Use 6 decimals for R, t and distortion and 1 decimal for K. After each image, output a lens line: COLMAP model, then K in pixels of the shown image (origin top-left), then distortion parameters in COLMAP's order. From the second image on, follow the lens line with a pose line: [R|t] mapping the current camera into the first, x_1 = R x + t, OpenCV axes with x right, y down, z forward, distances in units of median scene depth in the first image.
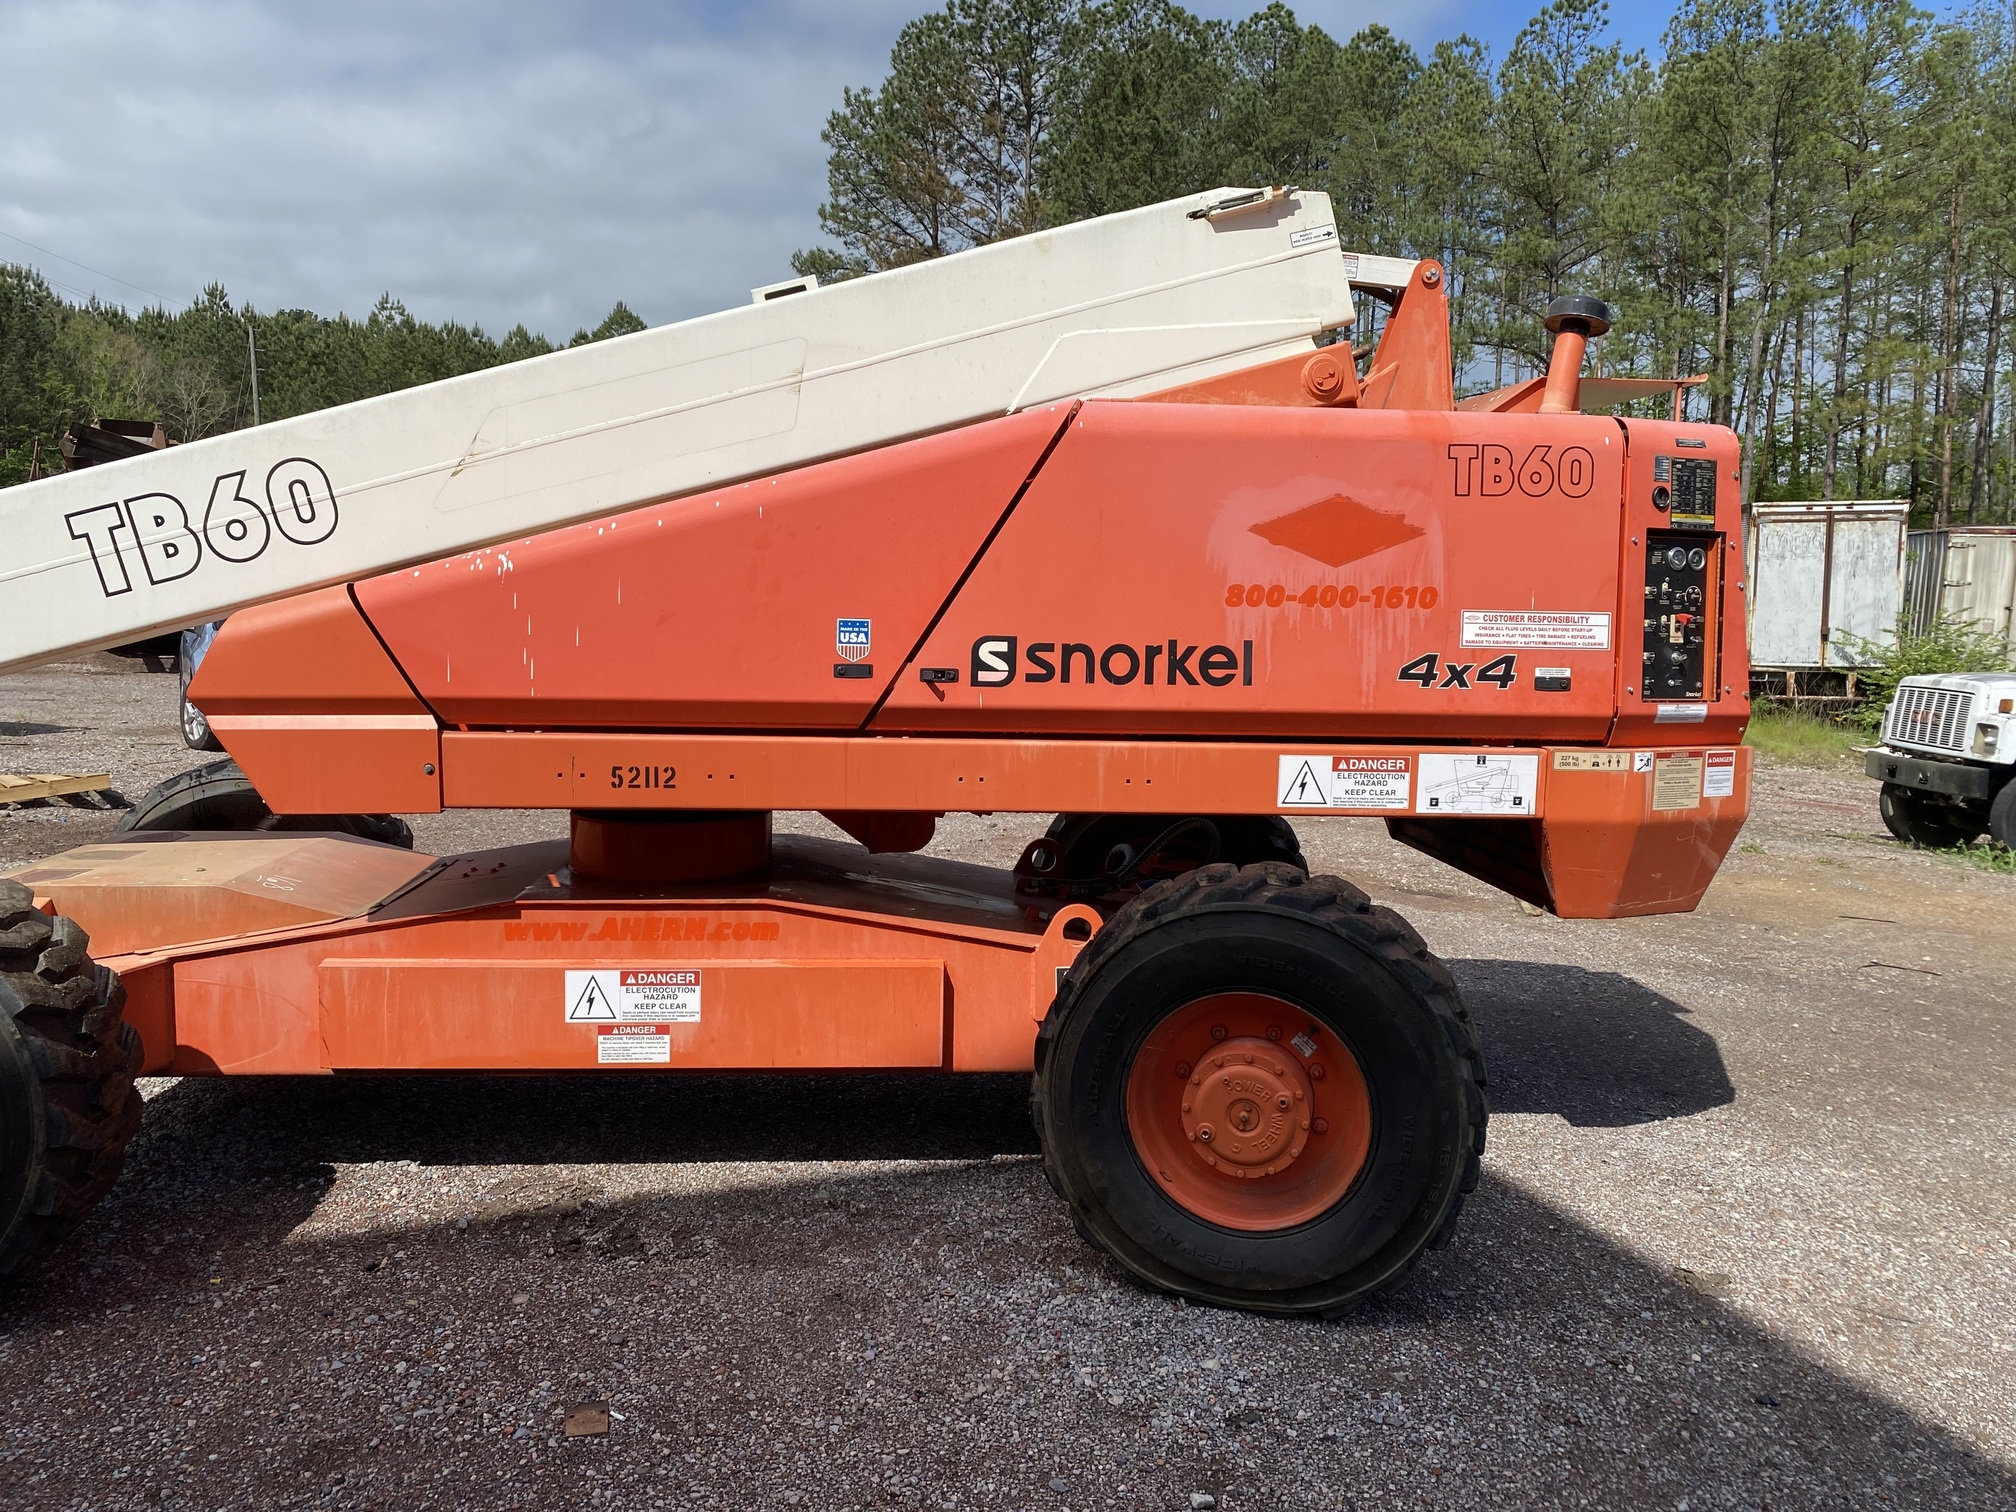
lens RADIAL K [[1514.5, 0, 993.9], [0, 1514.5, 721.7], [0, 0, 1]] dist [0.019365, -0.027854]
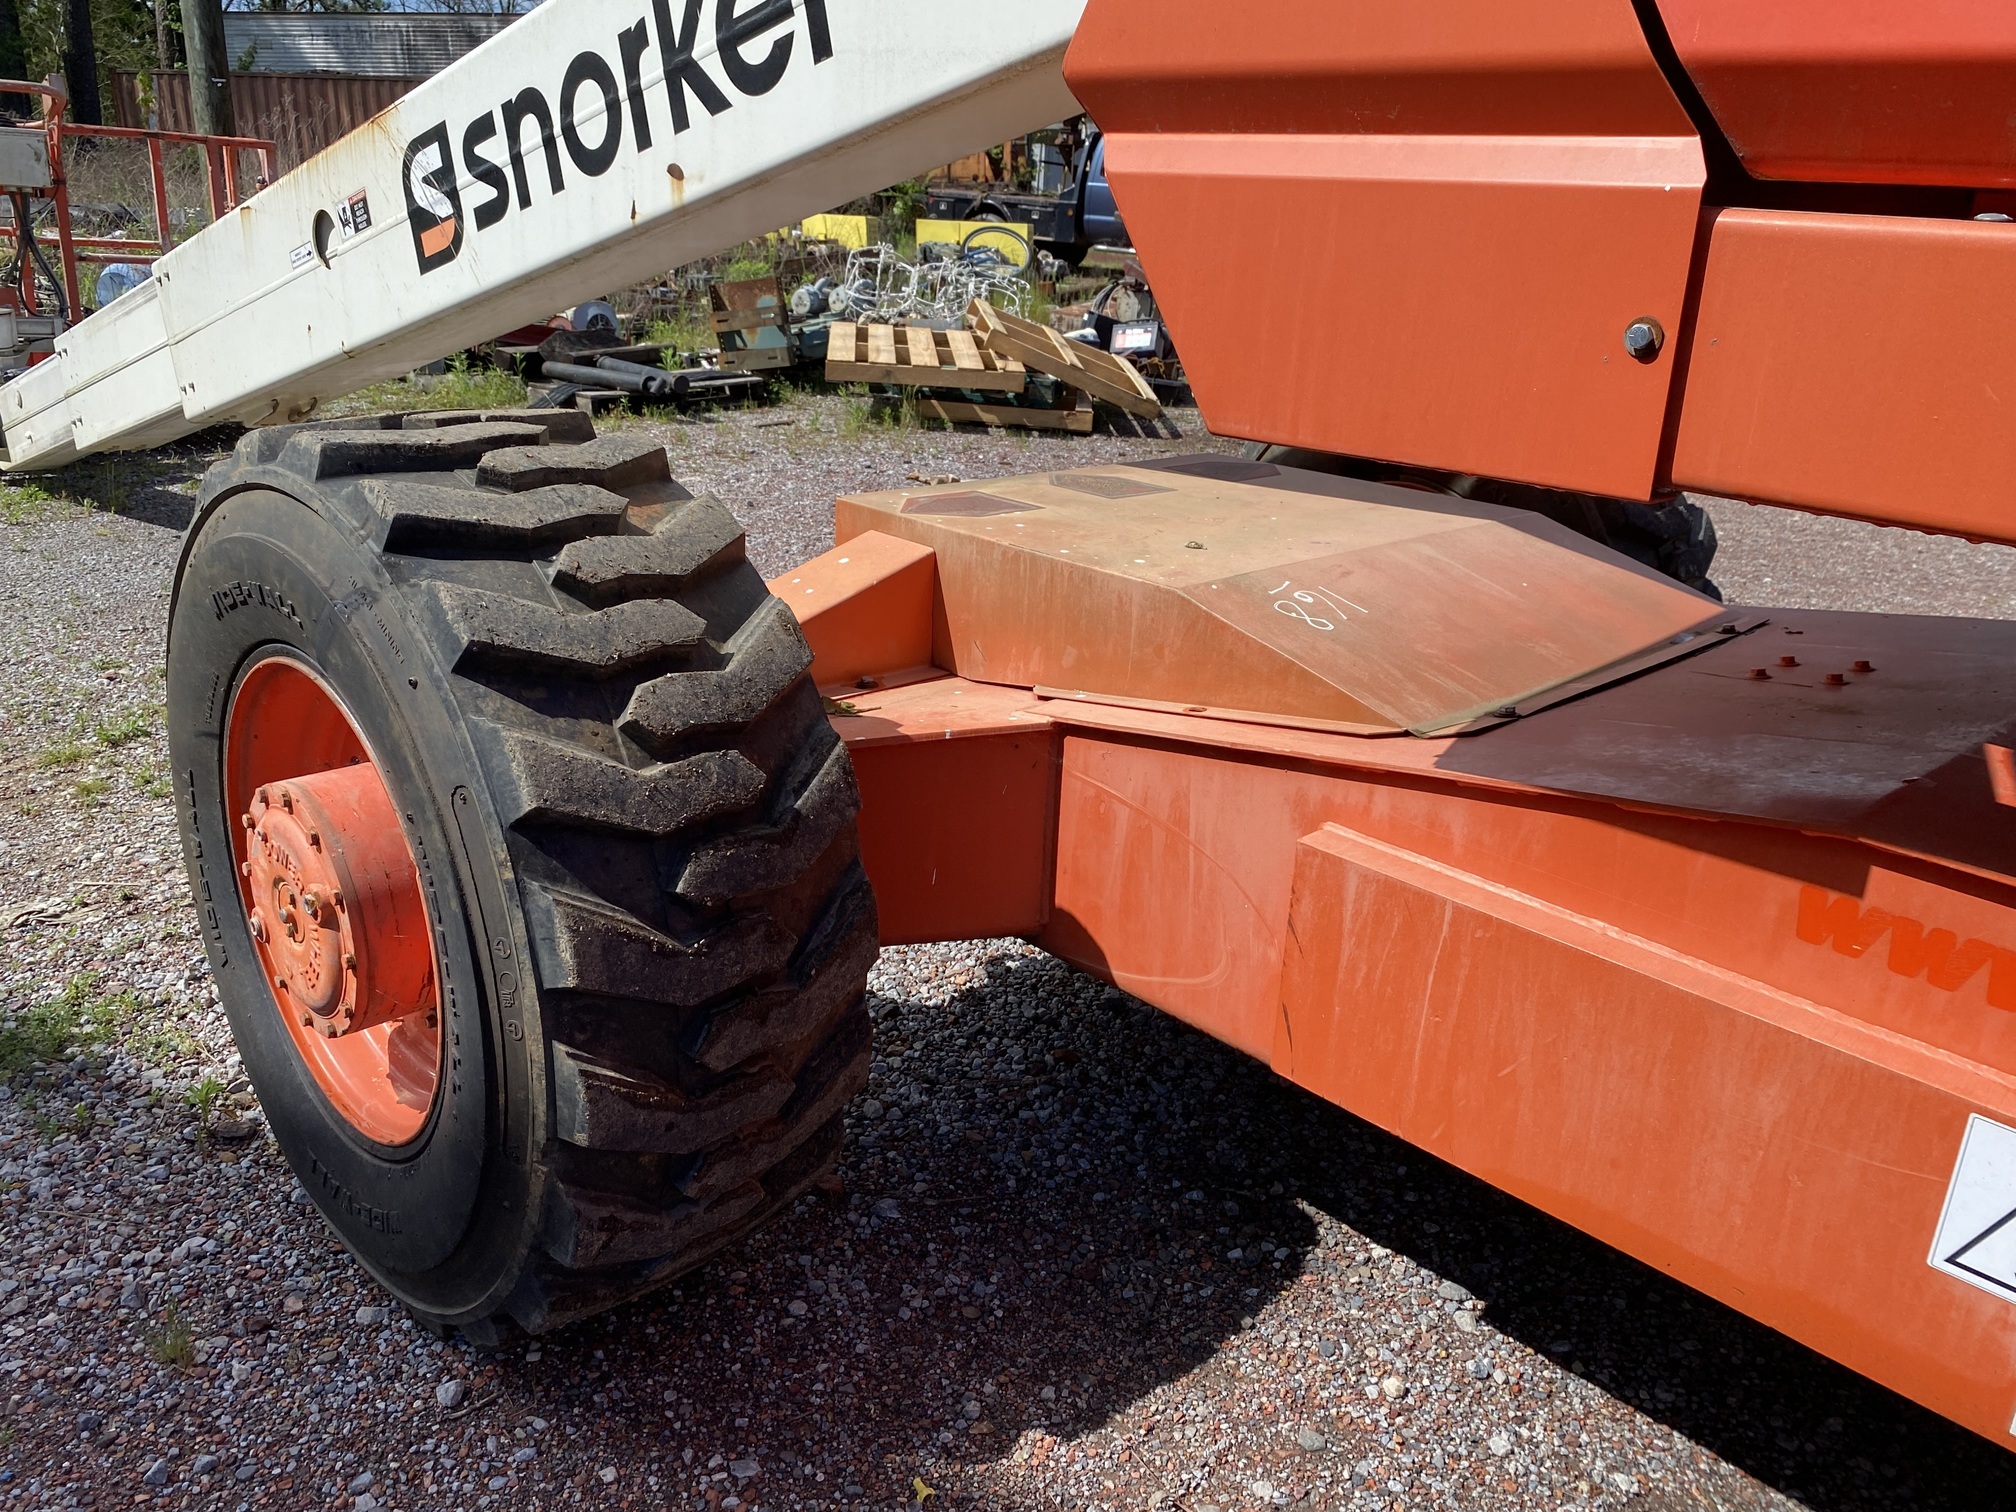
lens RADIAL K [[1587.1, 0, 1015.5], [0, 1587.1, 760.4], [0, 0, 1]] dist [0.071286, -0.100060]
pose [[0.663632, 0.271343, -0.697112, -0.205546], [-0.108403, 0.956941, 0.269281, 0.036057], [0.740163, -0.103134, 0.664472, 0.659497]]
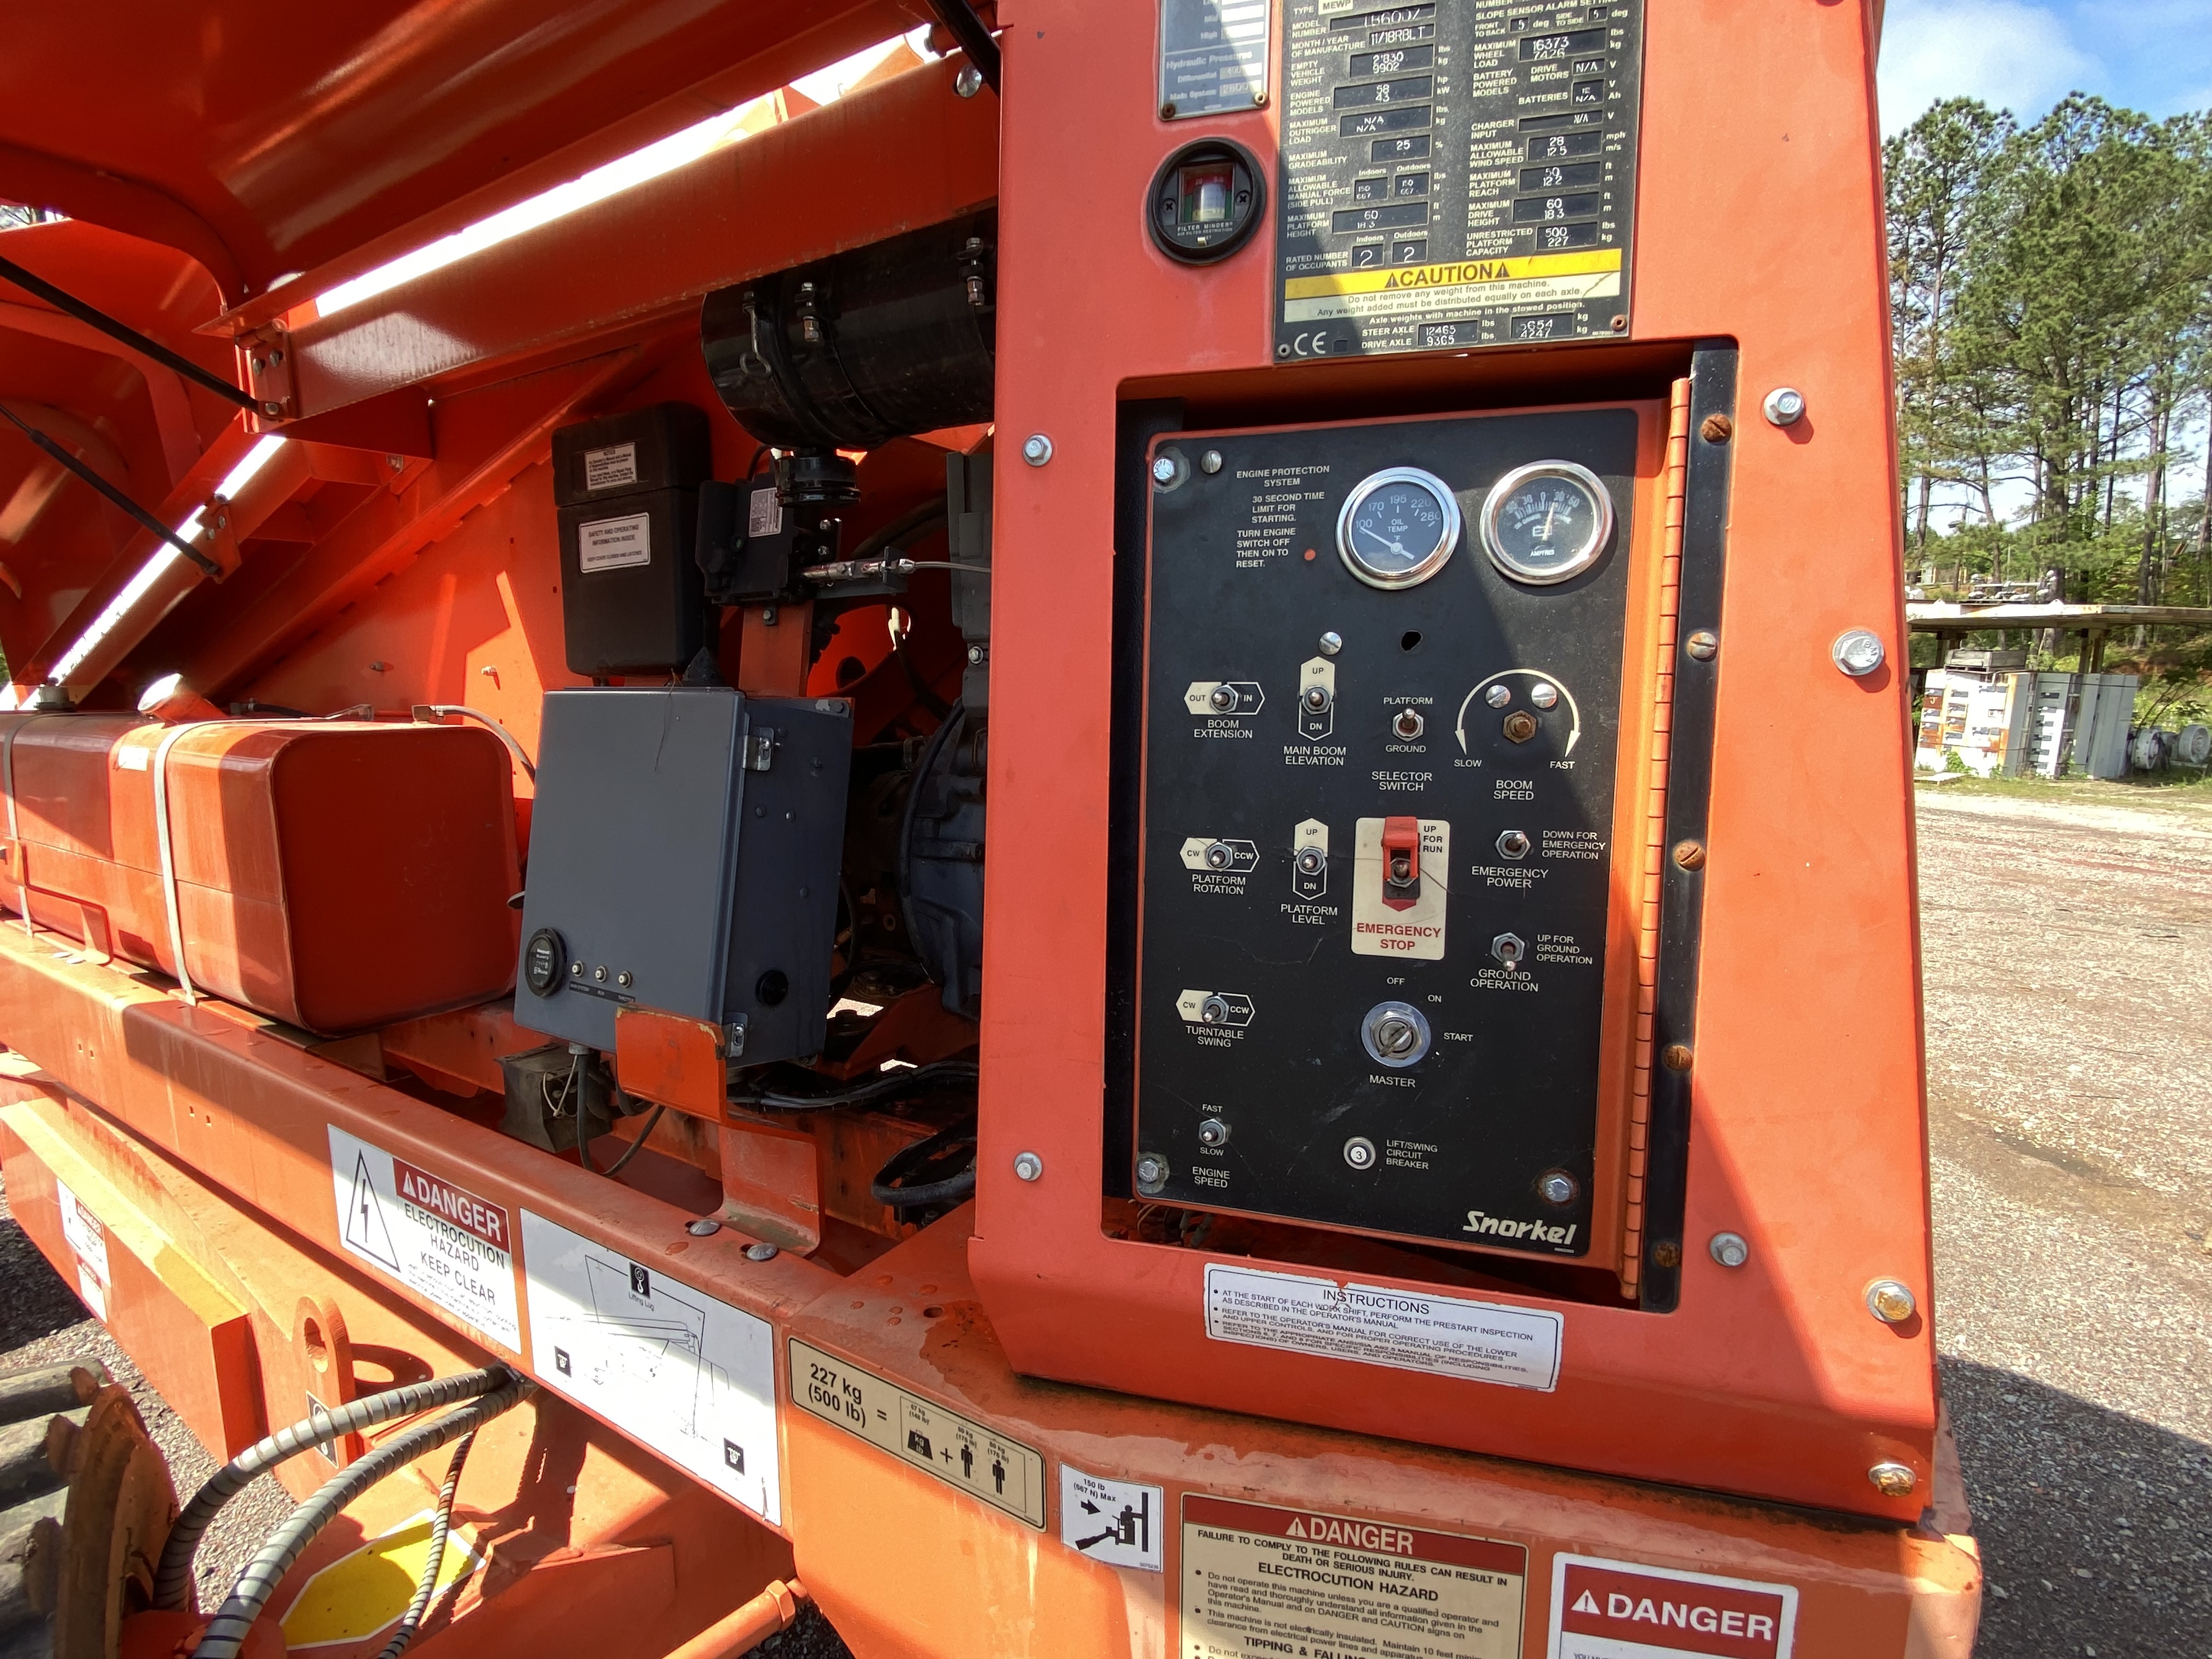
lens RADIAL K [[1053.3, 0, 1104.4], [0, 1053.3, 823.6], [0, 0, 1]] dist [0.022015, -0.022343]
pose [[0.793975, 0.051892, -0.605732, 0.511943], [-0.036075, 0.998616, 0.038264, -0.075012], [0.606879, -0.008529, 0.794748, 0.885282]]
